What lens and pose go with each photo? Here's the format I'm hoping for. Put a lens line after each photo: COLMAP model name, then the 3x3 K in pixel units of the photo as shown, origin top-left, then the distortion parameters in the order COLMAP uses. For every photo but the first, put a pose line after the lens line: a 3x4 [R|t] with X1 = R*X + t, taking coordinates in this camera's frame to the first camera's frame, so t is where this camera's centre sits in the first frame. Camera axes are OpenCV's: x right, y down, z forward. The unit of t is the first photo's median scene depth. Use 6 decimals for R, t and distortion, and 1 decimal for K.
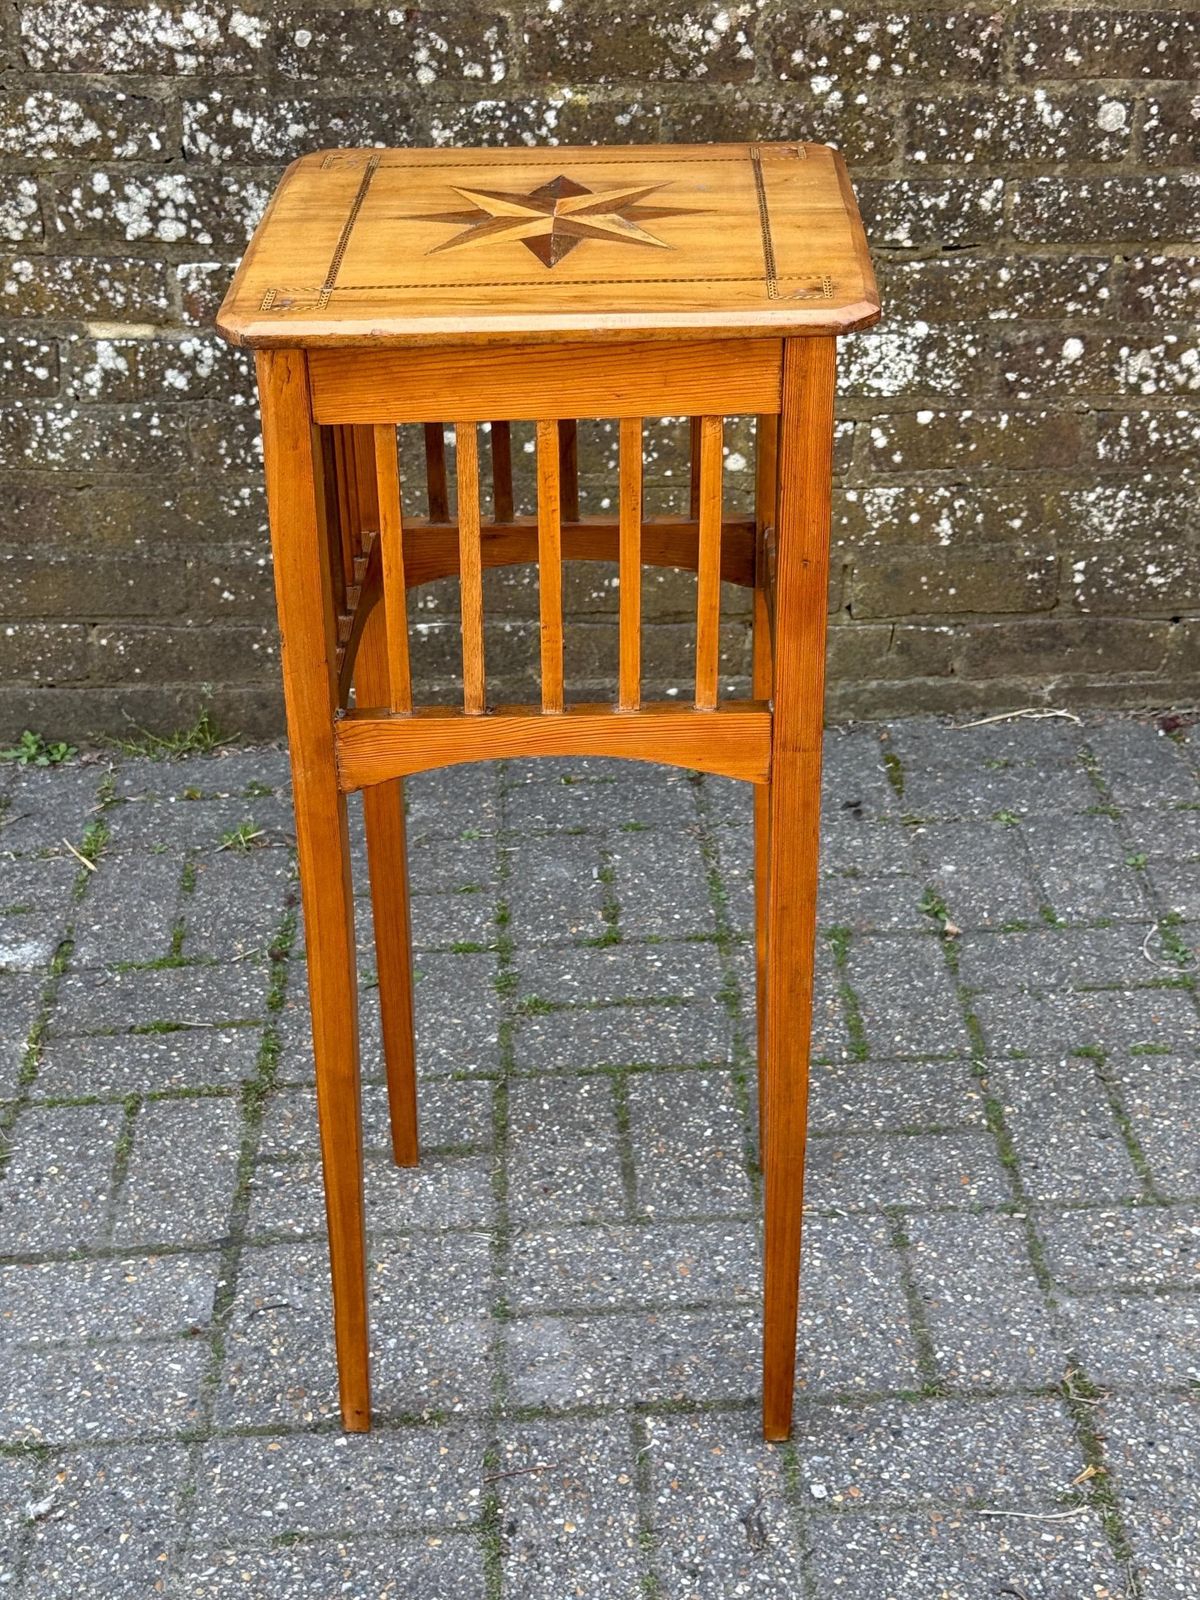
lens RADIAL K [[2418.5, 0, 595.2], [0, 2418.5, 800.1], [0, 0, 1]] dist [0.133208, 0.000000]
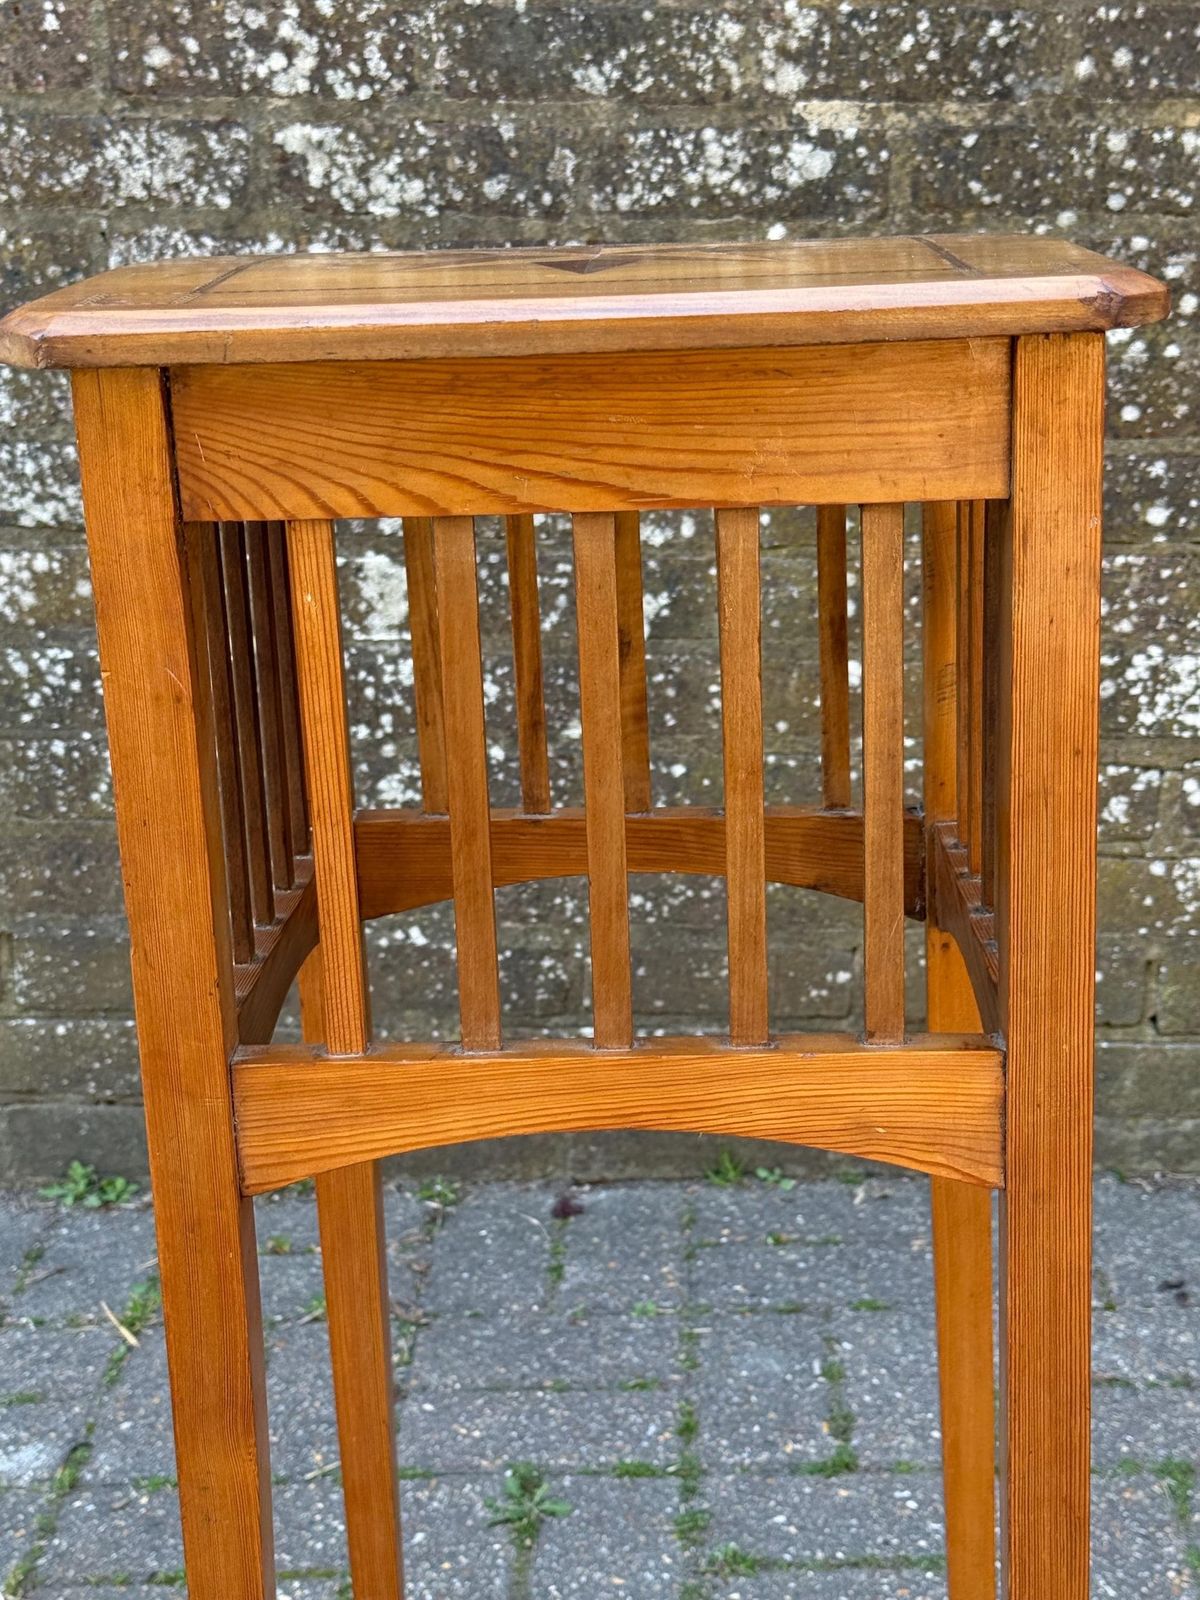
lens RADIAL K [[2418.5, 0, 597.2], [0, 2418.5, 809.0], [0, 0, 1]] dist [0.133208, 0.000000]
pose [[0.997038, 0.010381, -0.076213, -0.012005], [-0.025954, 0.978145, -0.206296, 0.019863], [0.072405, 0.207663, 0.975517, 0.265157]]
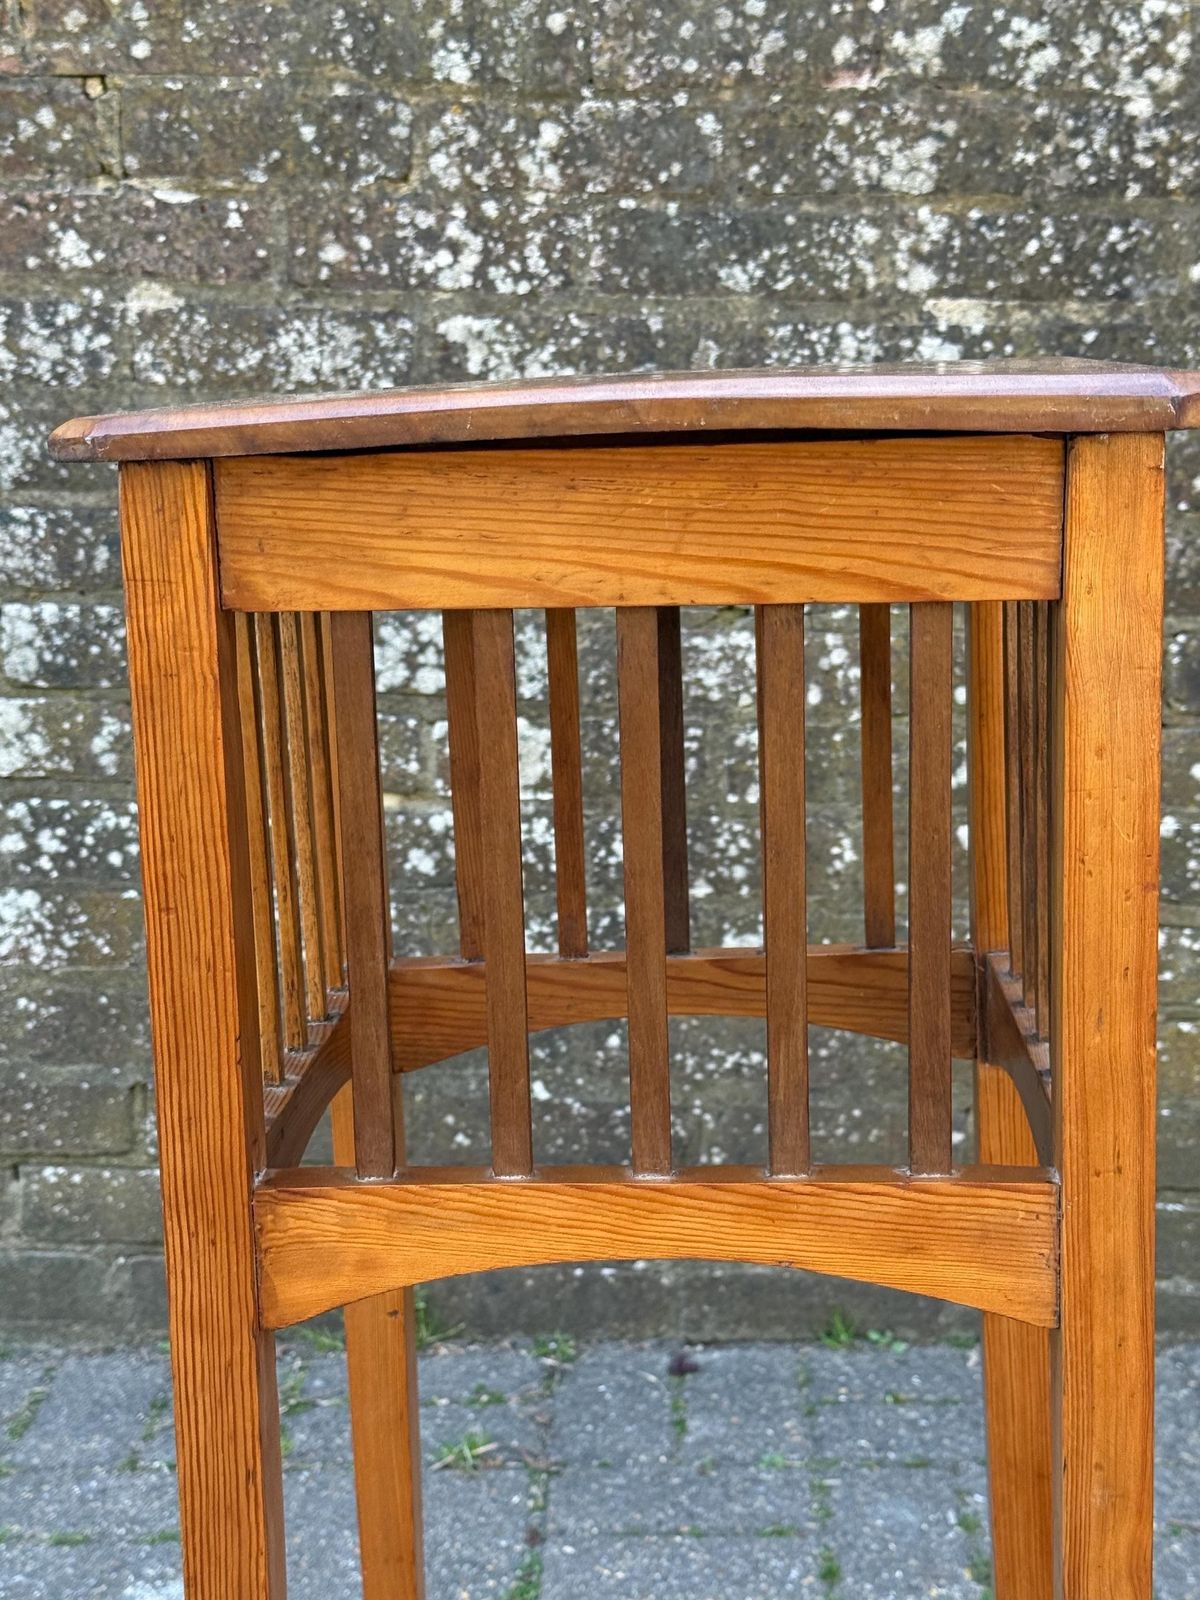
lens RADIAL K [[2418.5, 0, 575.8], [0, 2418.5, 810.1], [0, 0, 1]] dist [0.133208, 0.000000]
pose [[0.997283, 0.016958, -0.071686, -0.065808], [-0.038236, 0.950948, -0.306979, 0.060899], [0.062963, 0.308886, 0.949013, 0.241503]]
